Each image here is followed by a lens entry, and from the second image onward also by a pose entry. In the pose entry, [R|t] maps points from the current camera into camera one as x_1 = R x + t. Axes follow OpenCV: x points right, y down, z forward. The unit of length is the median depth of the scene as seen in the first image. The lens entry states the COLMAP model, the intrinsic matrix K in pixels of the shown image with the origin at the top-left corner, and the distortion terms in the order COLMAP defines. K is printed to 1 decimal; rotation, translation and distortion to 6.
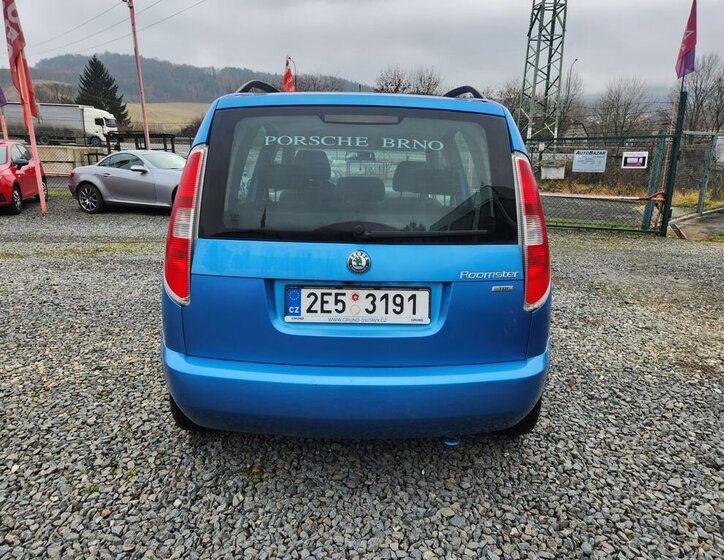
lens RADIAL K [[515.8, 0, 362.0], [0, 515.8, 280.0], [0, 0, 1]] dist [0.028599, -0.000523]
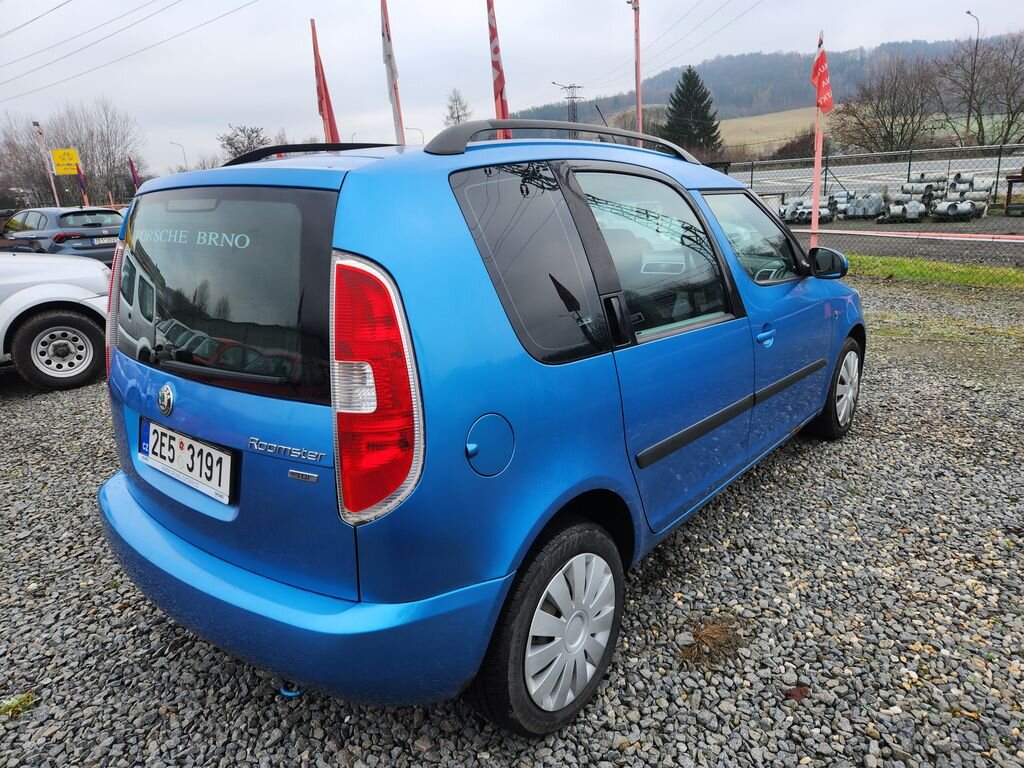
lens RADIAL K [[683.2, 0, 507.5], [0, 683.2, 375.5], [0, 0, 1]] dist [0.071766, -0.056328]
pose [[0.742826, 0.121720, -0.658327, 0.979463], [-0.098420, 0.992504, 0.072454, -0.185284], [0.662211, 0.010972, 0.749237, 0.560815]]
